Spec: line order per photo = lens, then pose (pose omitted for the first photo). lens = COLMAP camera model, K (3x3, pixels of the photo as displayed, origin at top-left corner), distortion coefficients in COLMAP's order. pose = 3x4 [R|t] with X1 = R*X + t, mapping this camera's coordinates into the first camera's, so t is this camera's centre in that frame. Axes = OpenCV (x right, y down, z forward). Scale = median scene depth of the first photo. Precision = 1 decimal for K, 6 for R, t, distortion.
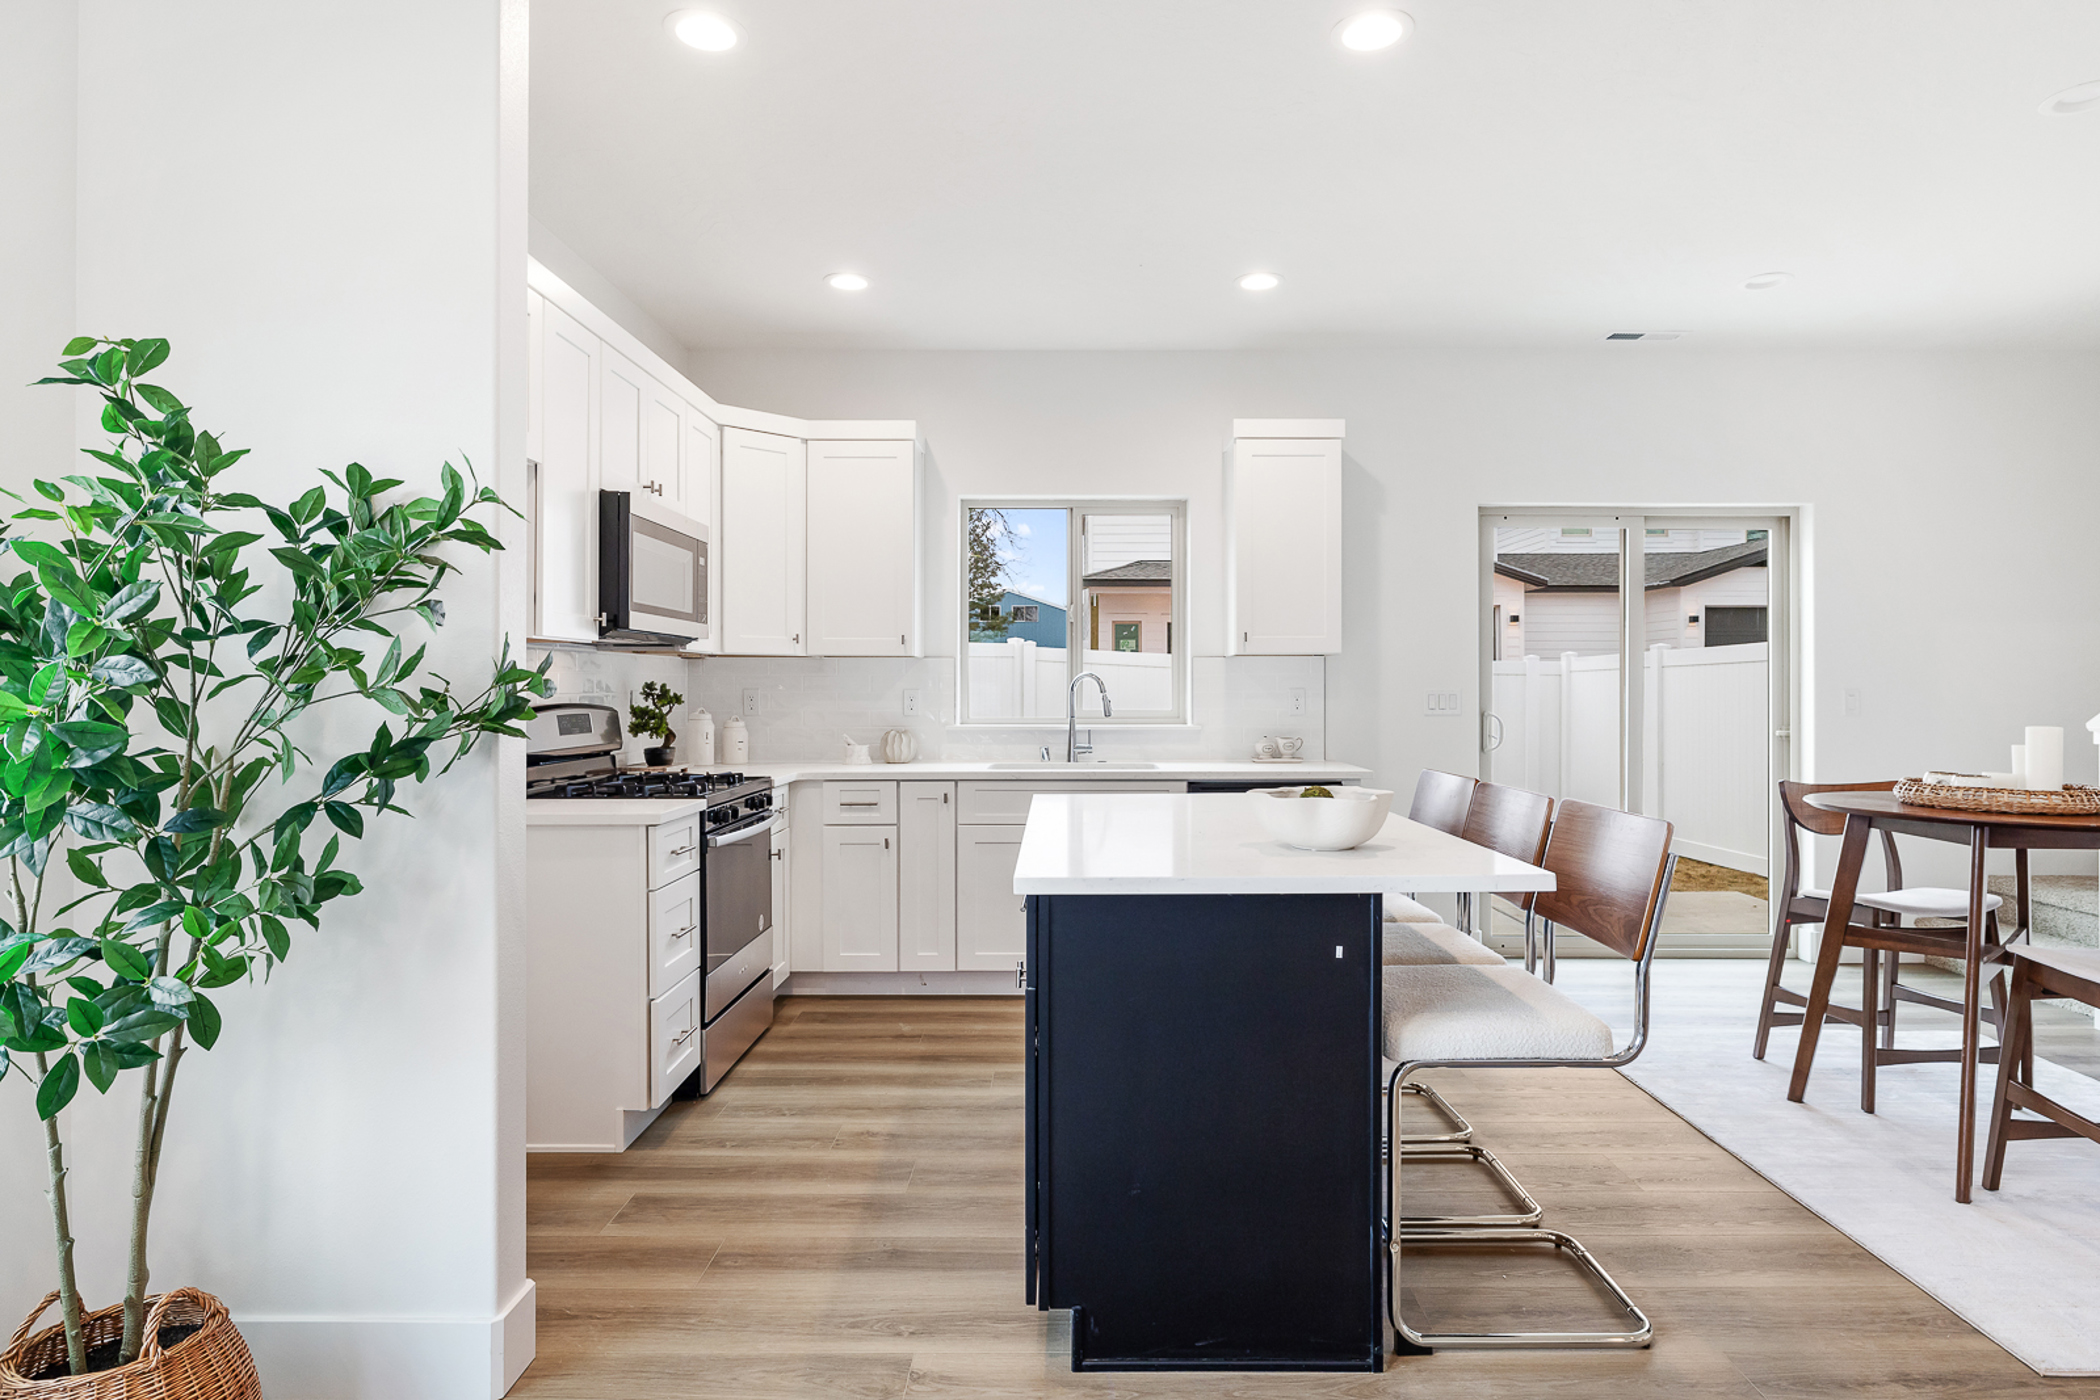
lens RADIAL K [[1167.4, 0, 1051.2], [0, 1167.4, 694.6], [0, 0, 1]] dist [-0.006444, -0.000112]
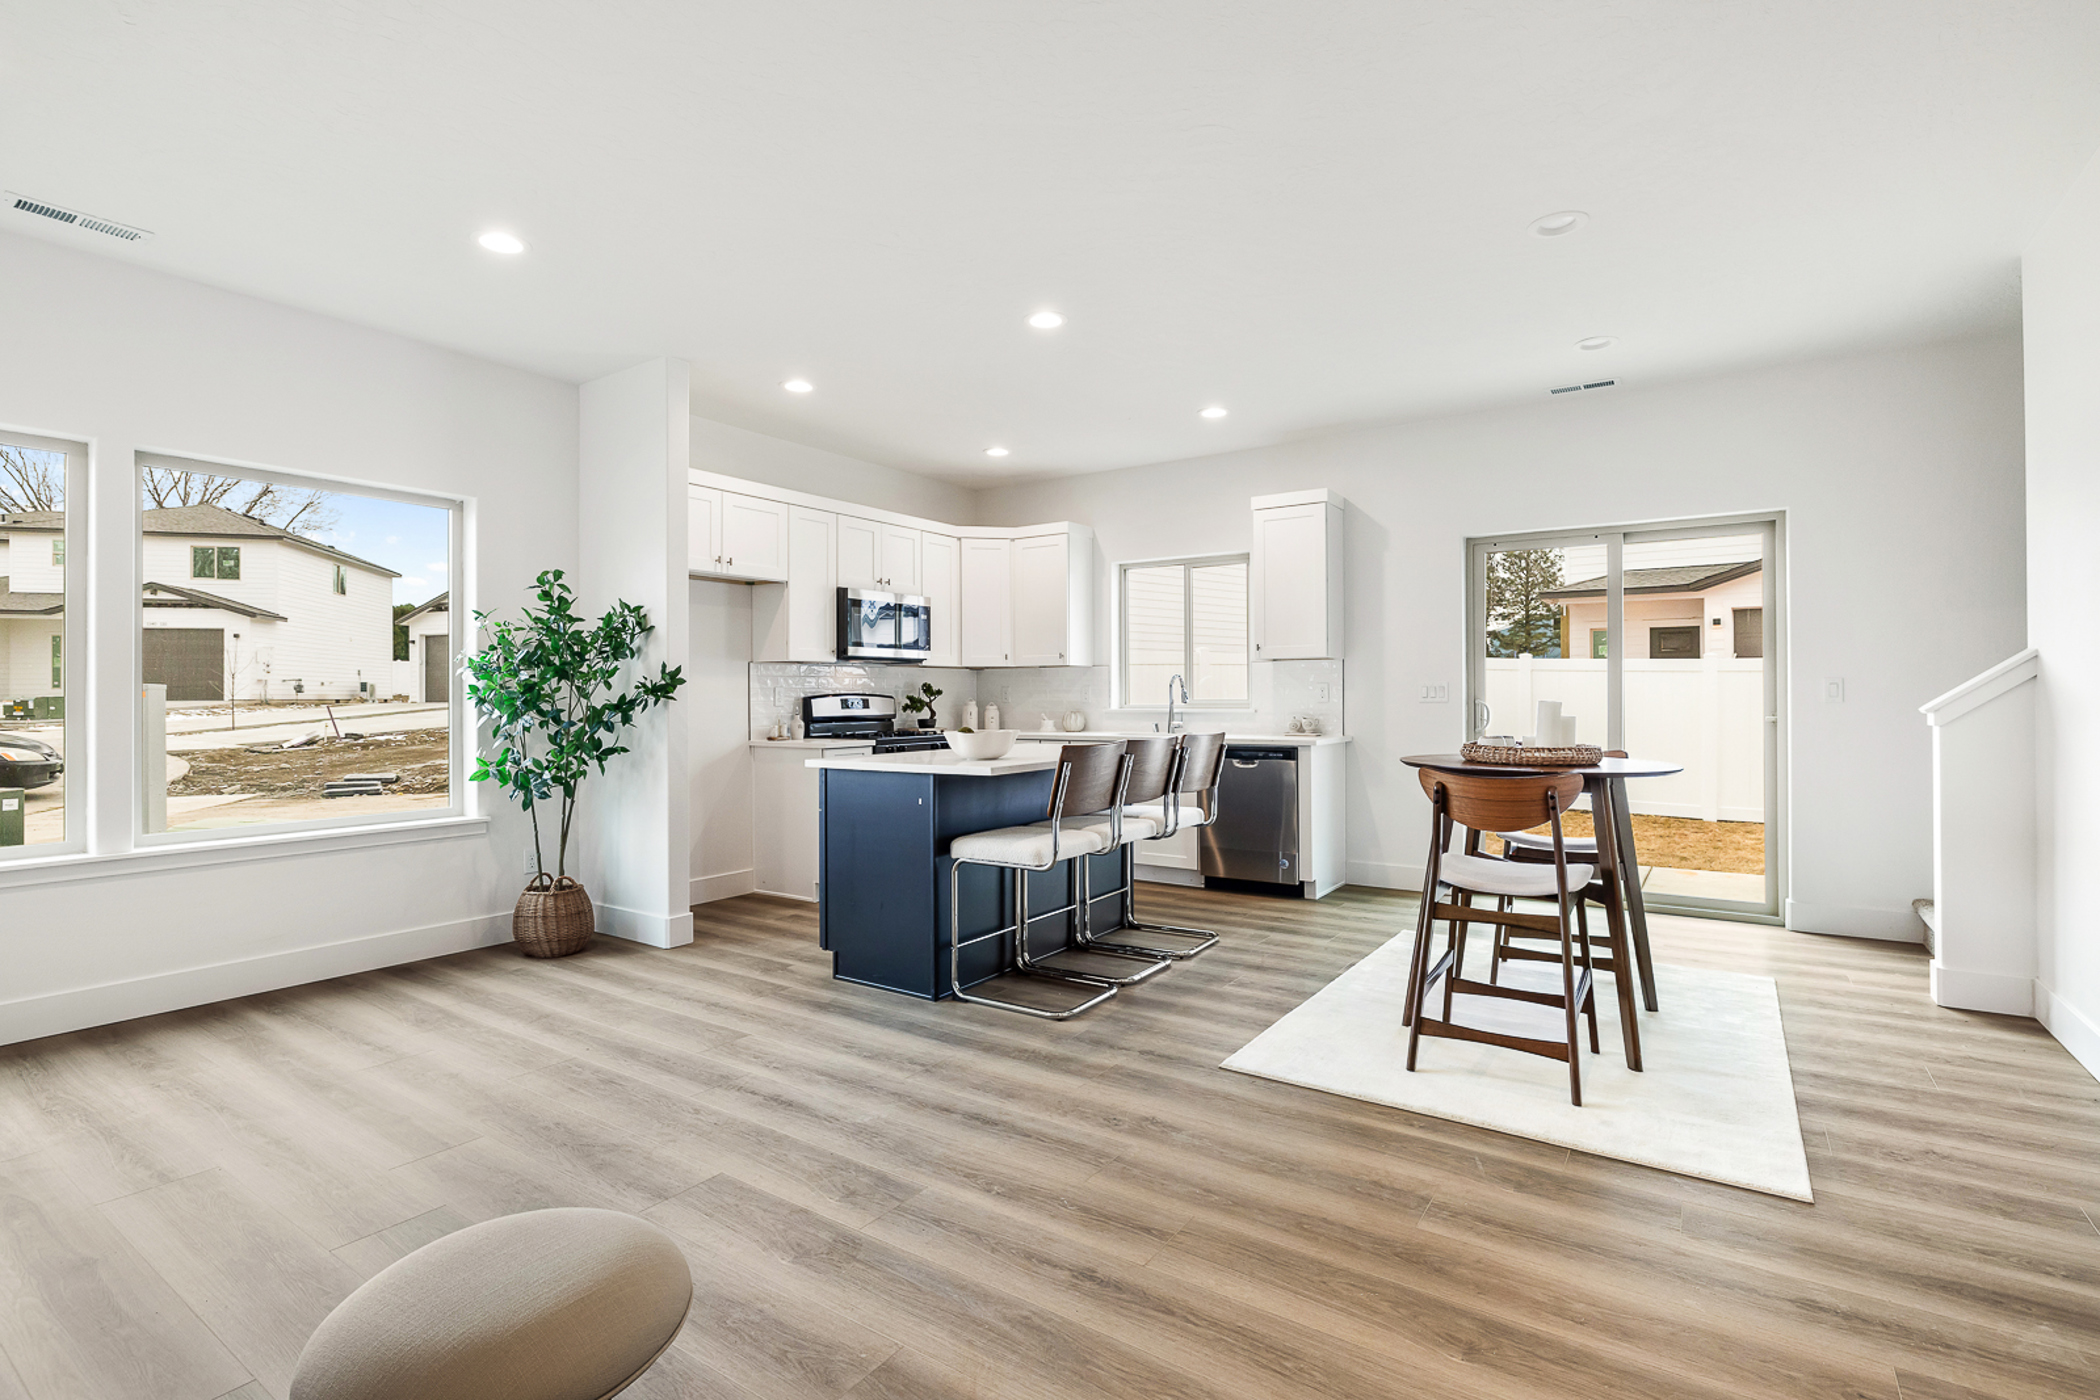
lens RADIAL K [[1000.0, 0, 1046.1], [0, 1000.0, 699.7], [0, 0, 1]] dist [-0.001171, -0.000054]
pose [[0.823513, -0.001638, -0.567295, 0.732201], [0.000680, 0.999998, -0.001900, 0.019692], [0.567297, 0.001179, 0.823513, -0.187155]]
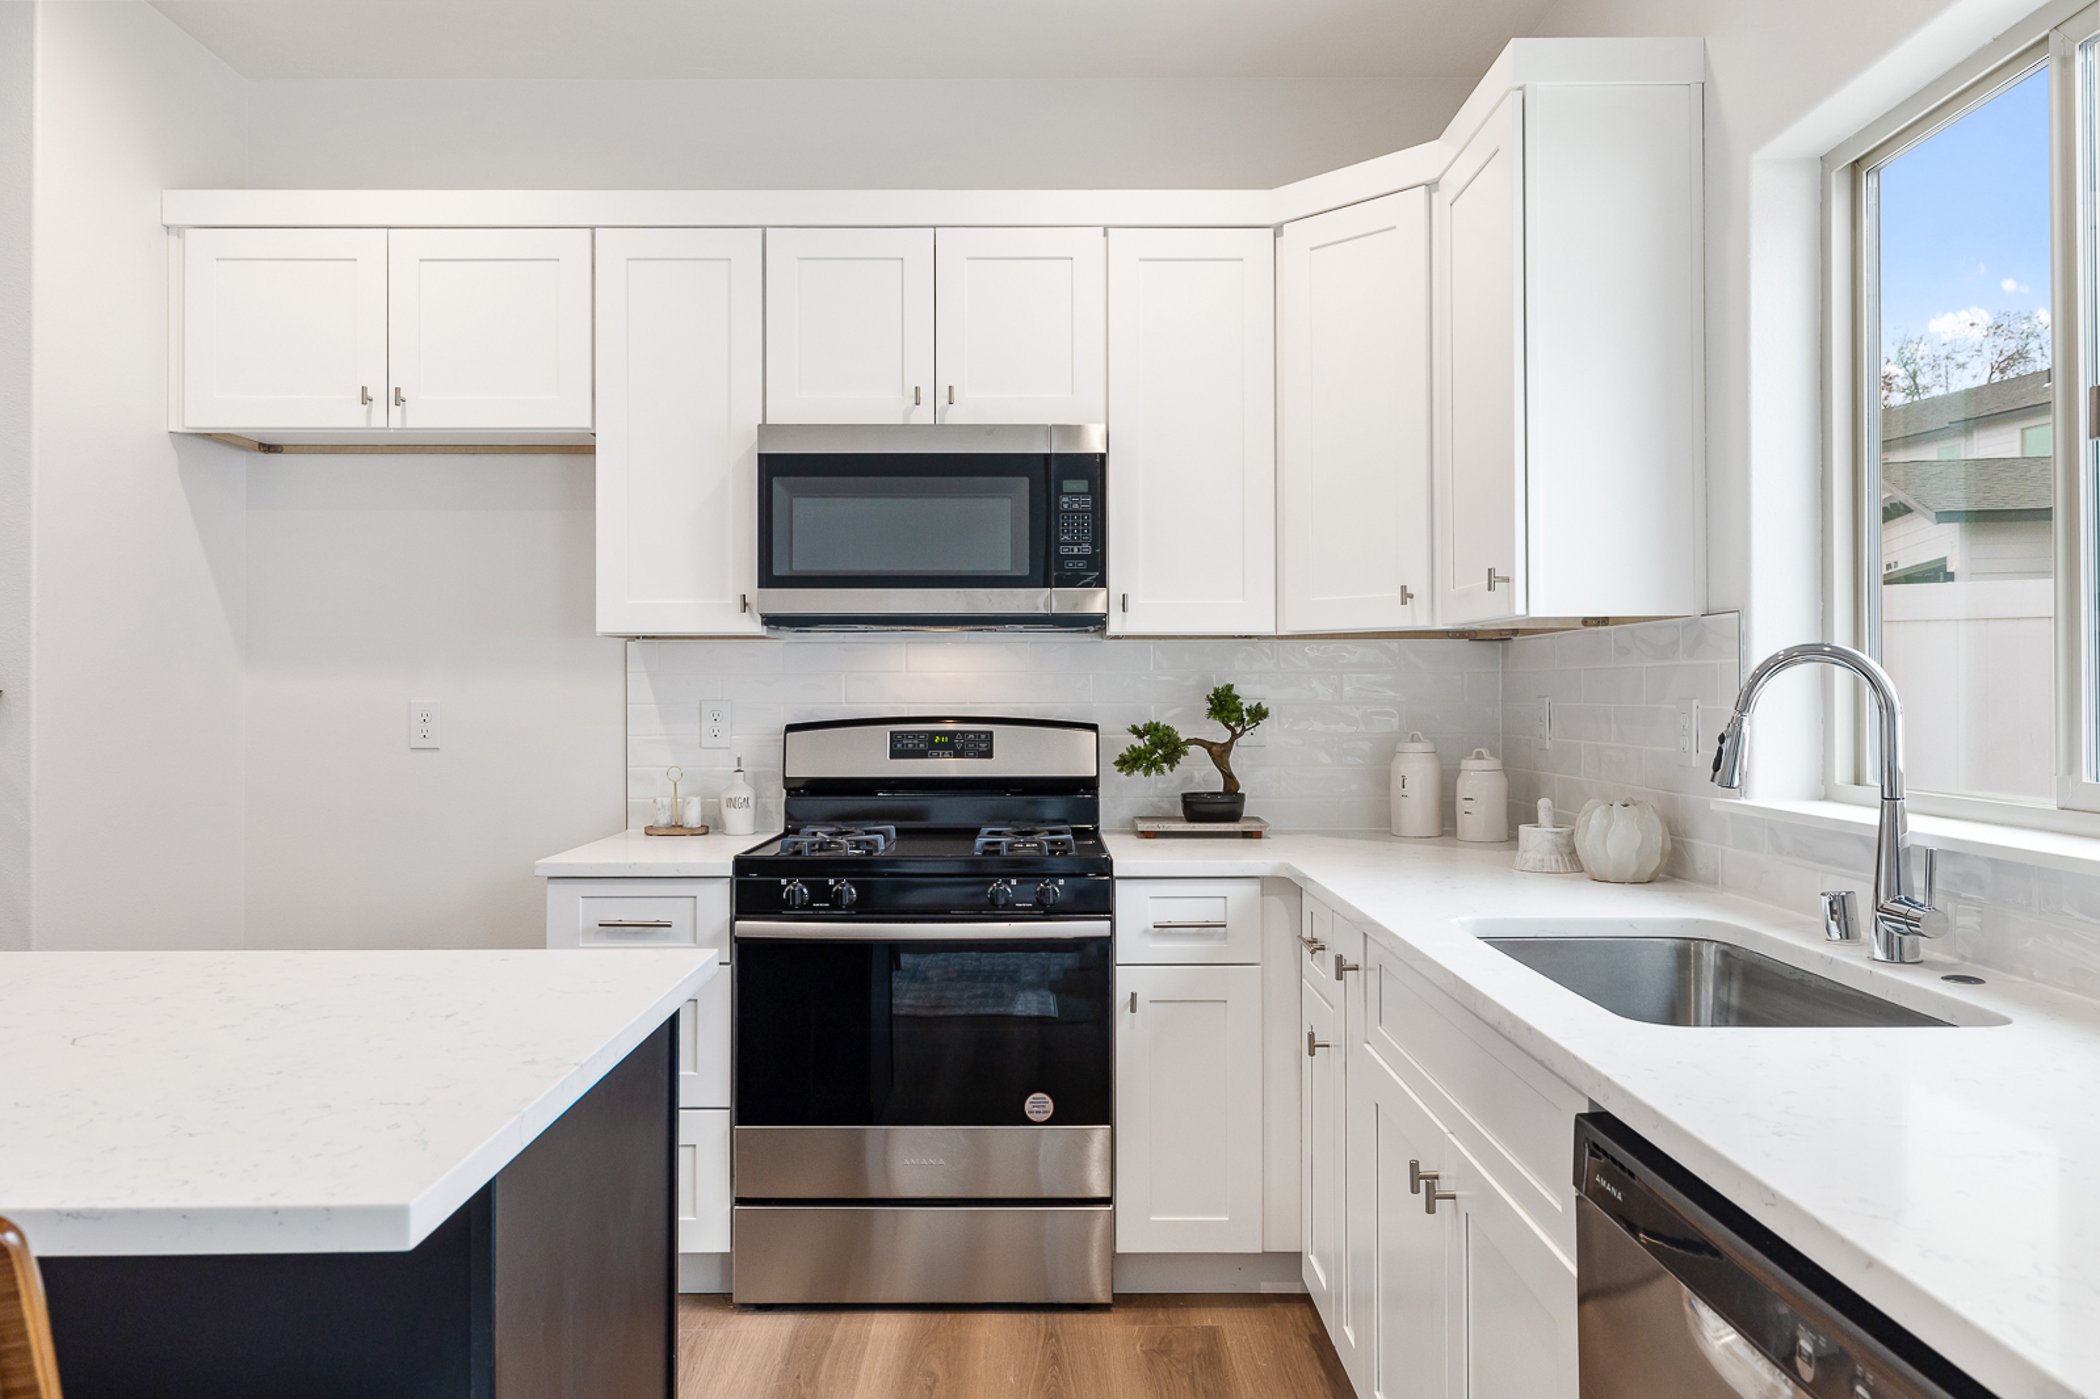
lens RADIAL K [[1421.9, 0, 1045.5], [0, 1421.9, 688.1], [0, 0, 1]] dist [0.001643, 0.000721]
pose [[-0.011883, 0.000634, -0.999929, 0.421775], [-0.001276, 0.999999, 0.000649, -0.009493], [0.999929, 0.001284, -0.011883, 0.954459]]
